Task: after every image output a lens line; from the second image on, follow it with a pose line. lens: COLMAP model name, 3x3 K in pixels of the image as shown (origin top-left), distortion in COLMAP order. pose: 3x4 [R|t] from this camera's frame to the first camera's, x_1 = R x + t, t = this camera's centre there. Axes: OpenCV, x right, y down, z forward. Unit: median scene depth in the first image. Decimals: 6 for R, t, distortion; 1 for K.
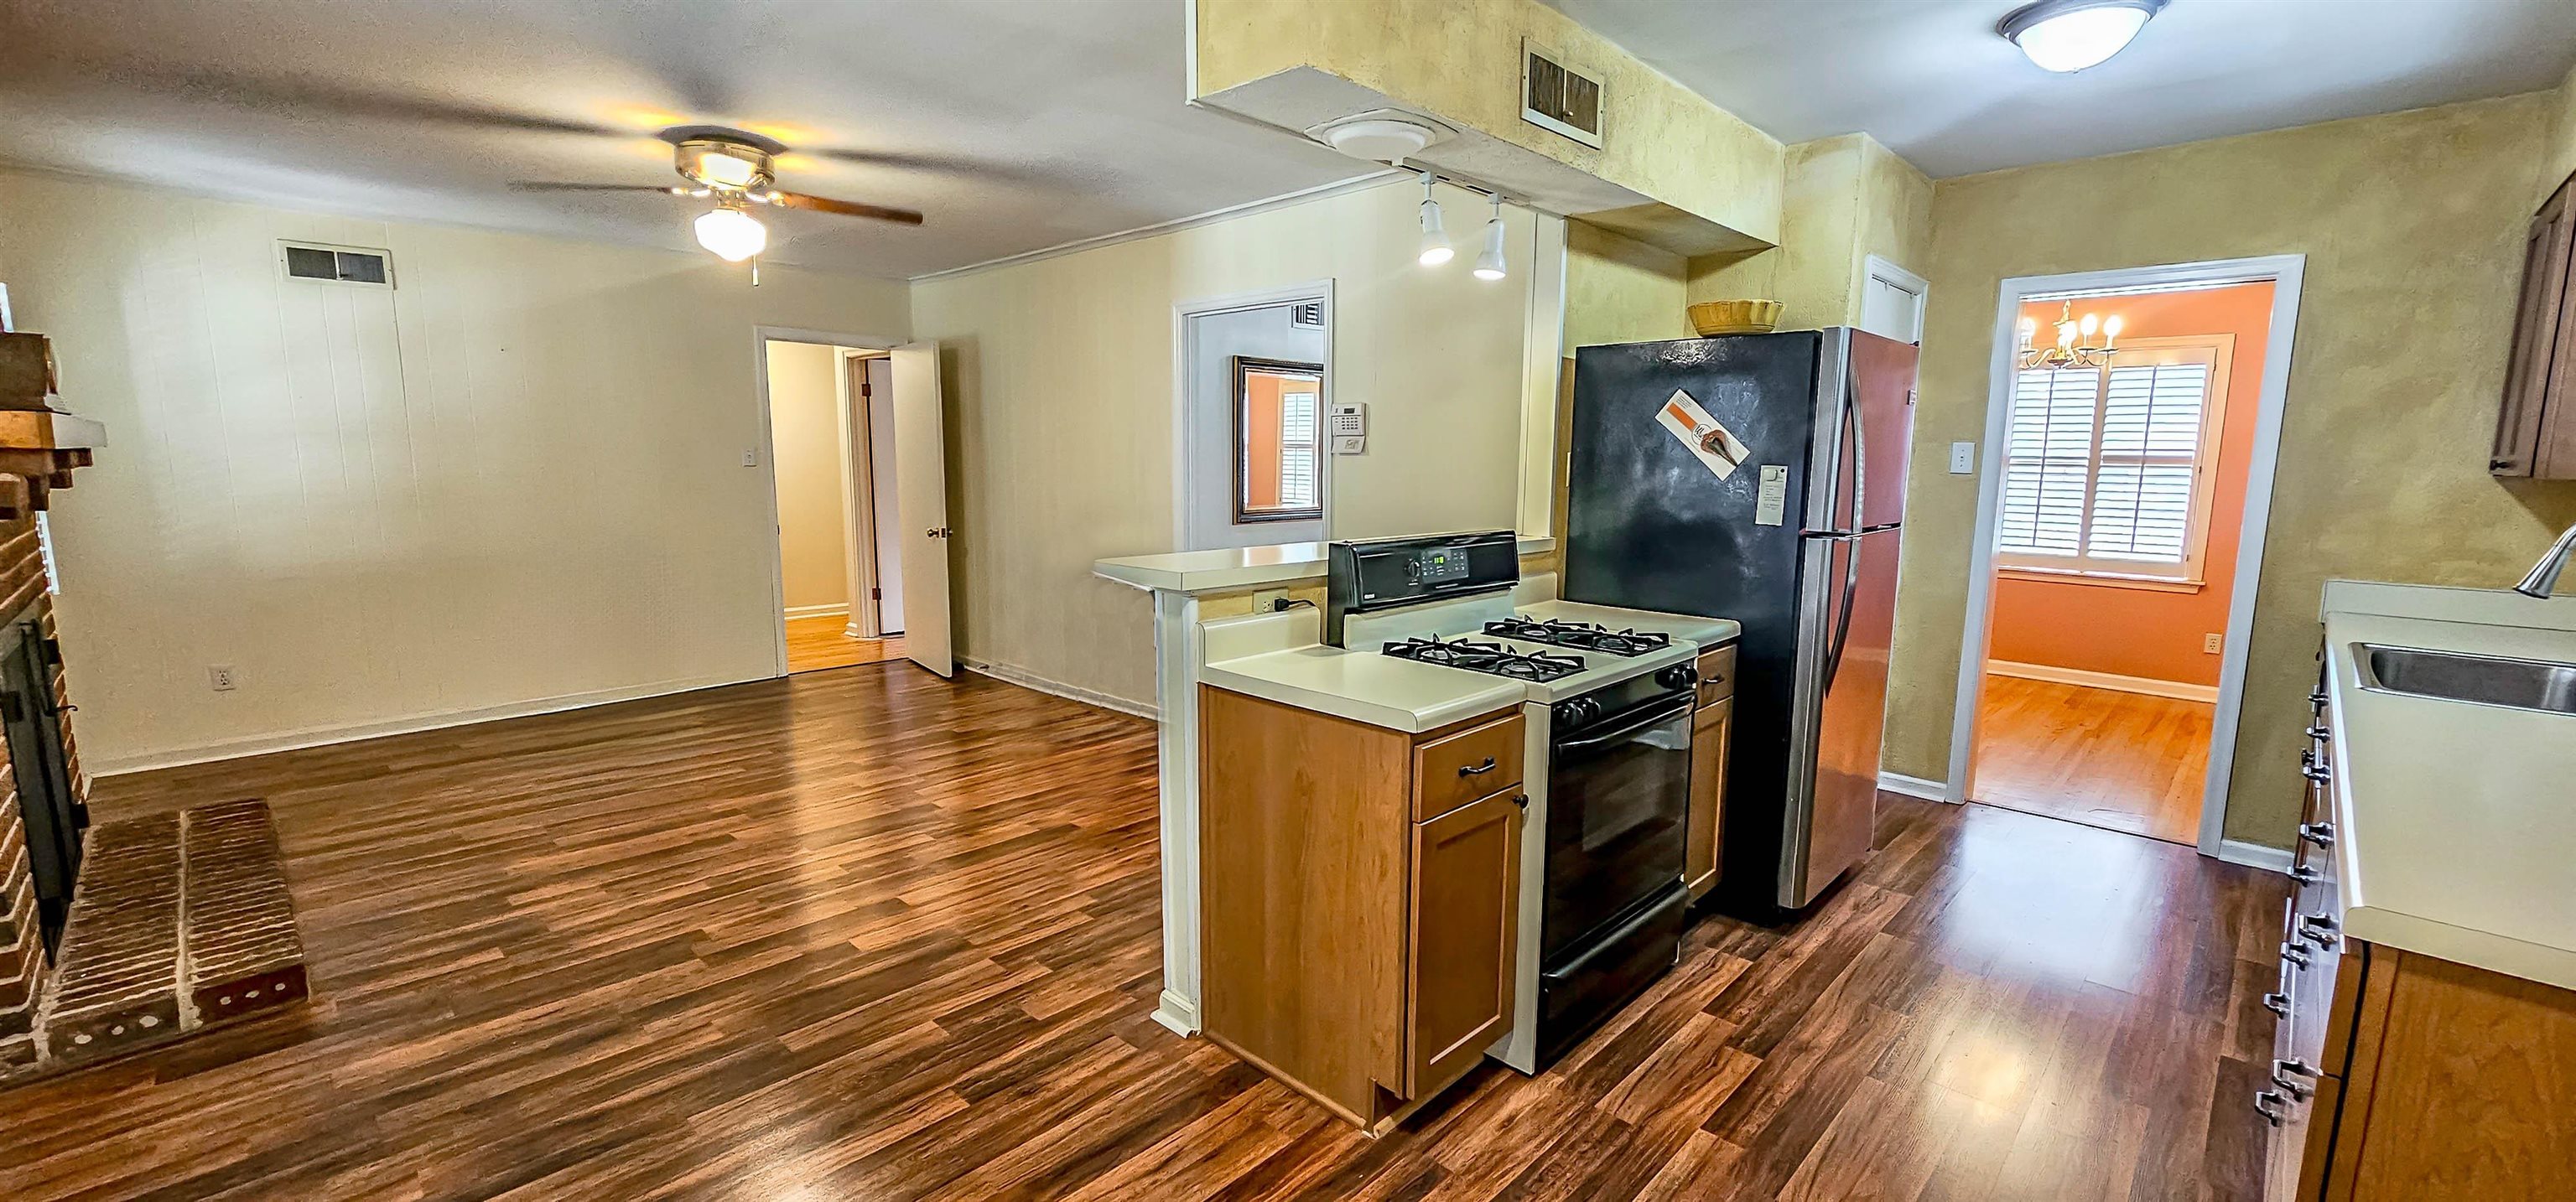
lens RADIAL K [[1049.8, 0, 1294.1], [0, 1049.8, 608.6], [0, 0, 1]] dist [-0.004003, -0.000344]
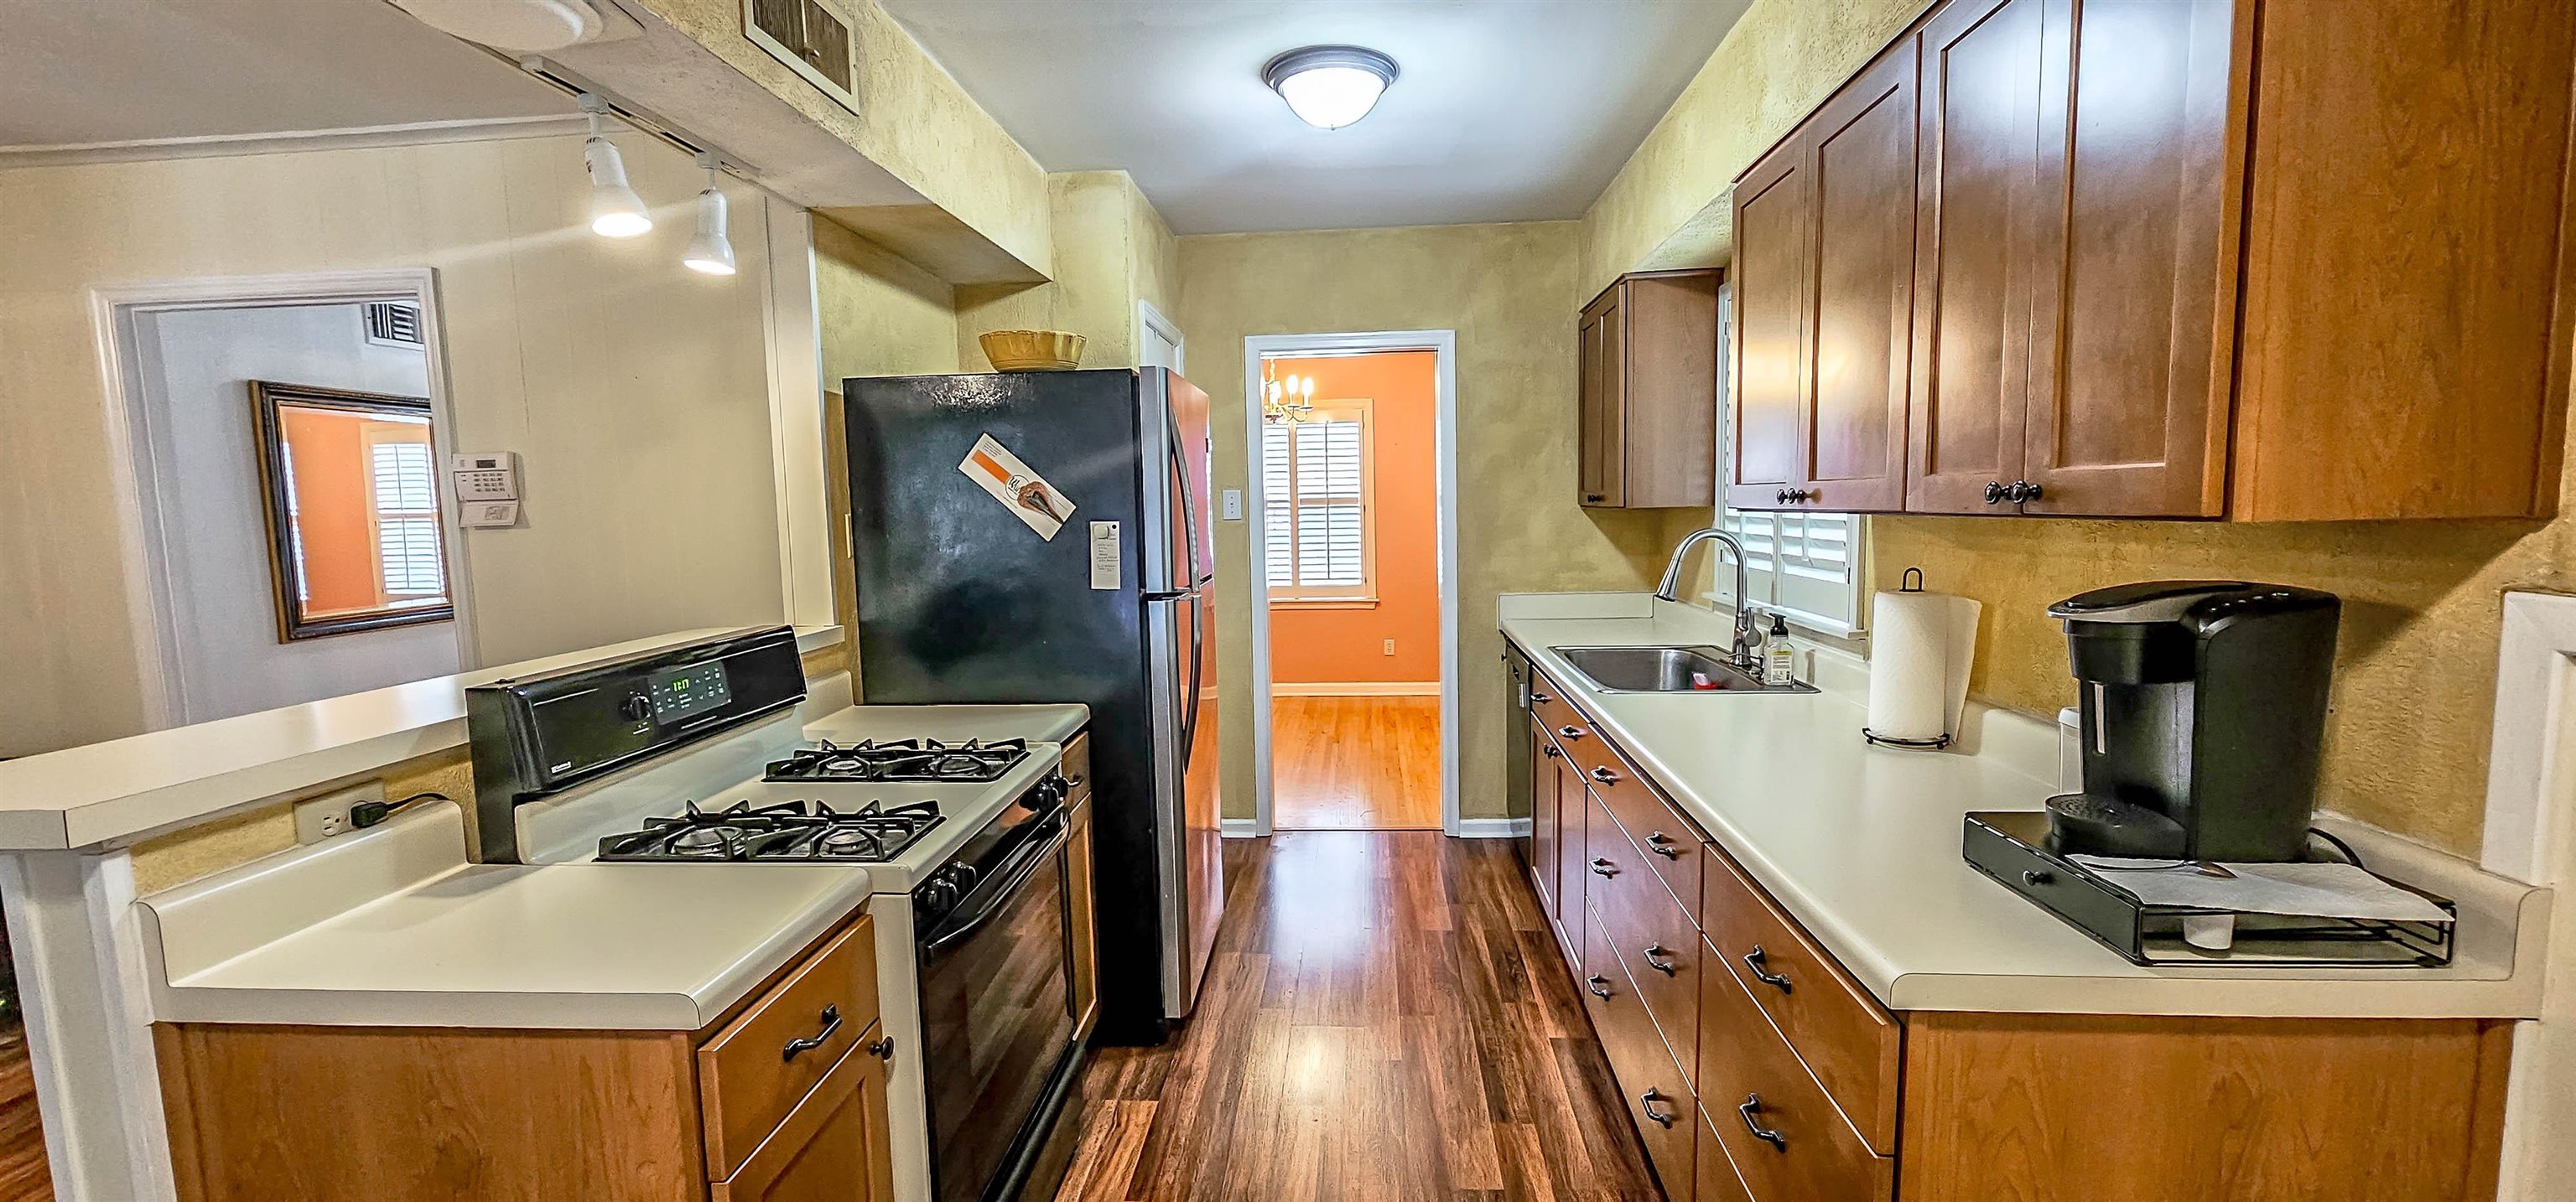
lens RADIAL K [[1049.8, 0, 1294.1], [0, 1049.8, 608.6], [0, 0, 1]] dist [-0.004003, -0.000344]
pose [[0.763076, -0.093625, 0.639492, 0.014264], [0.125762, 0.992049, -0.004824, -0.038613], [-0.633955, 0.084105, 0.768783, 0.225287]]
